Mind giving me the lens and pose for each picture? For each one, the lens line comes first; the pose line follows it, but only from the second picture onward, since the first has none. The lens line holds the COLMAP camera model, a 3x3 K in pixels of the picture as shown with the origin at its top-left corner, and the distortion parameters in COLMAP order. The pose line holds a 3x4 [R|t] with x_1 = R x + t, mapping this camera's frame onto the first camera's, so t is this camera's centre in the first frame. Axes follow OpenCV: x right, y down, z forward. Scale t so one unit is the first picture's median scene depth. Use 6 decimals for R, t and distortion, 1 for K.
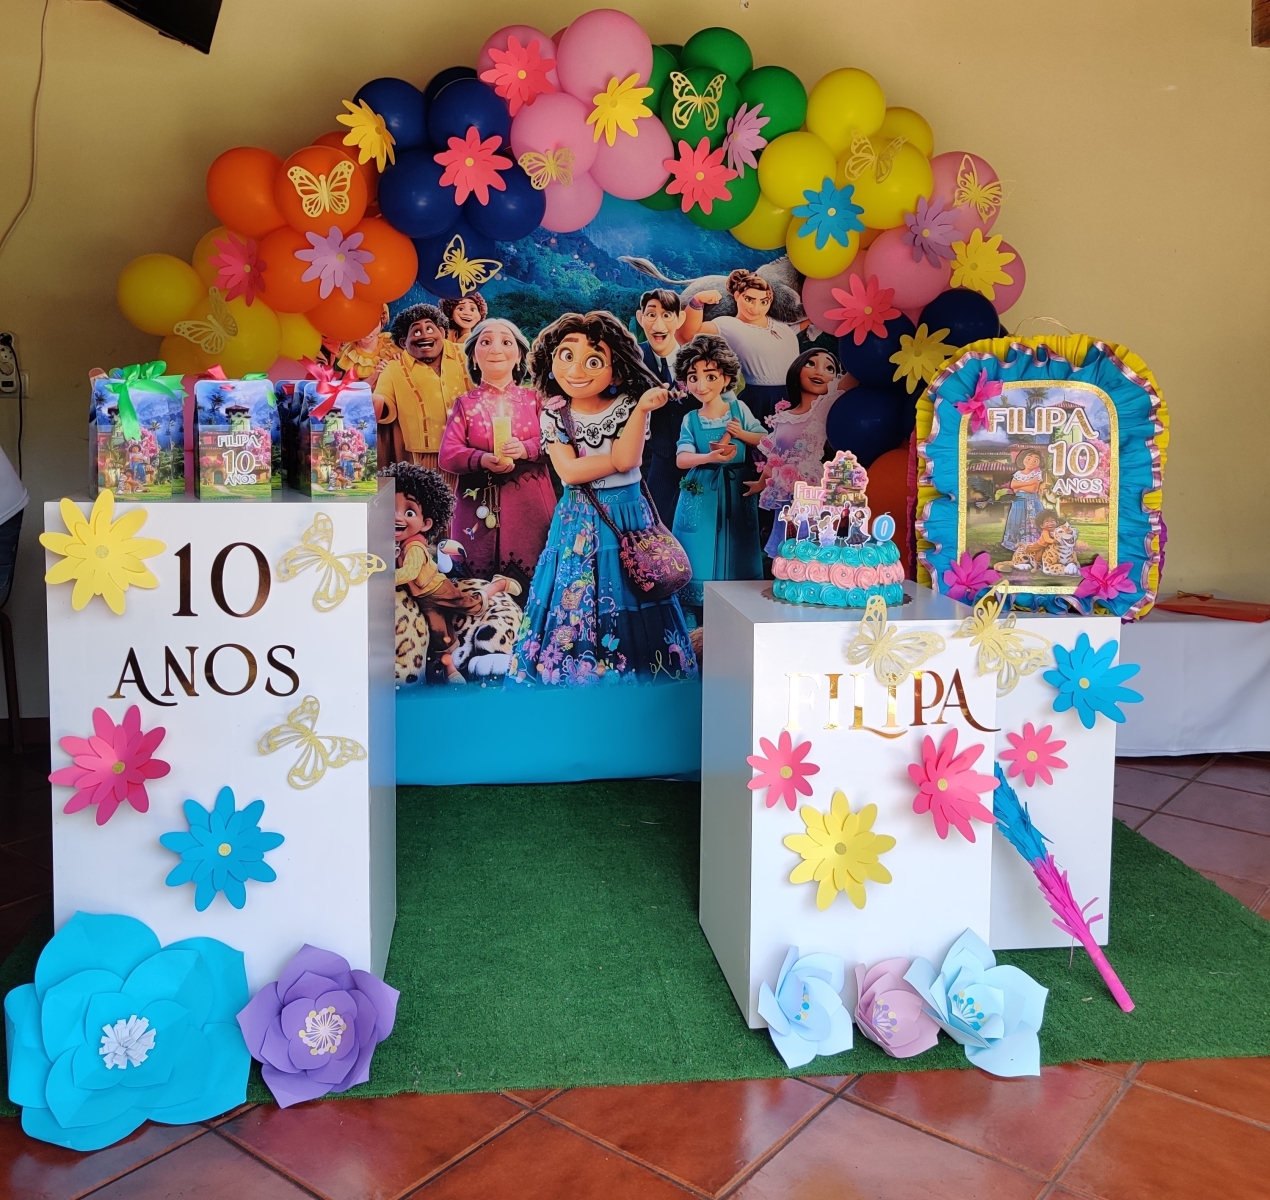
lens RADIAL K [[1188.0, 0, 628.4], [0, 1188.0, 494.5], [0, 0, 1]] dist [0.076314, -0.010181]
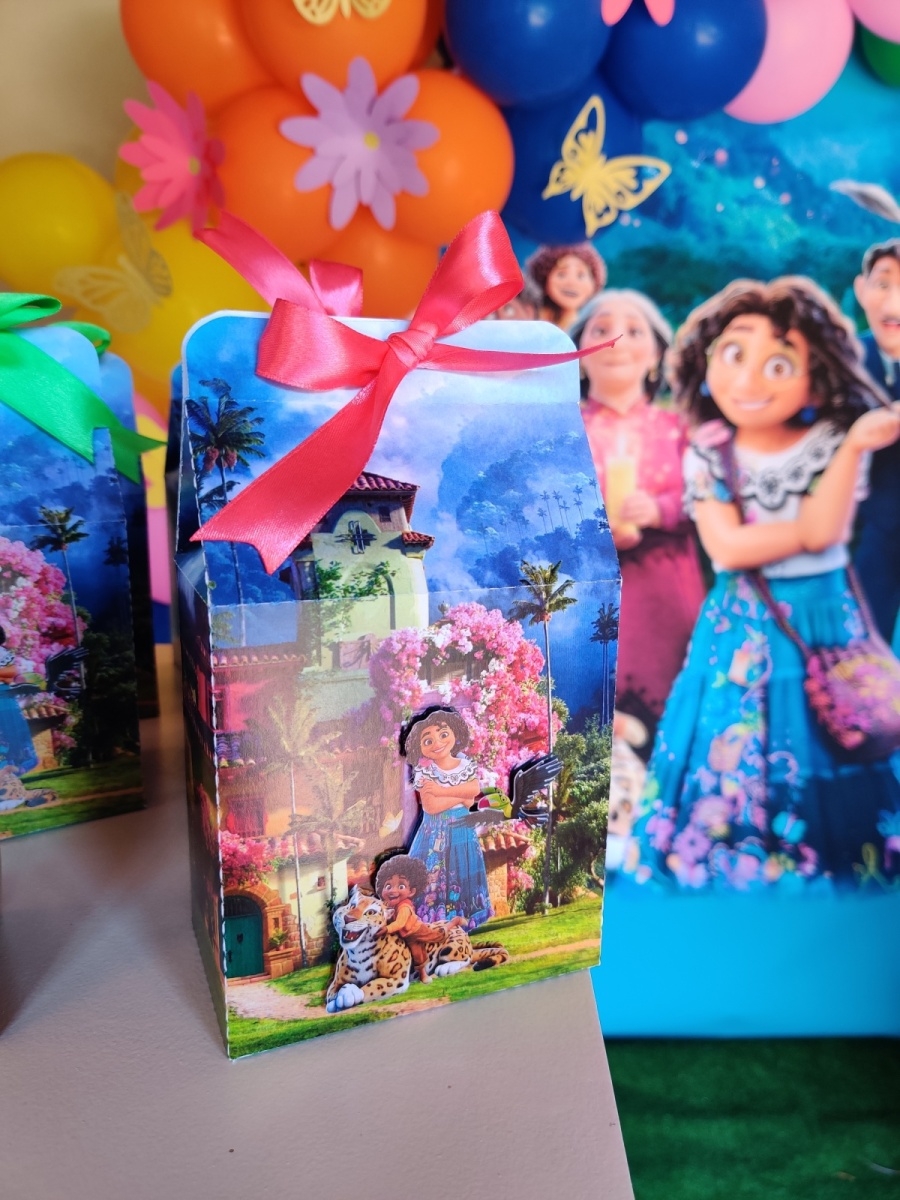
lens RADIAL K [[913.3, 0, 495.4], [0, 913.3, 618.0], [0, 0, 1]] dist [0.021797, -0.012291]
pose [[0.995751, 0.034373, -0.085427, -0.128643], [-0.023316, 0.991601, 0.127216, -0.041266], [0.089082, -0.124684, 0.988189, 0.516743]]
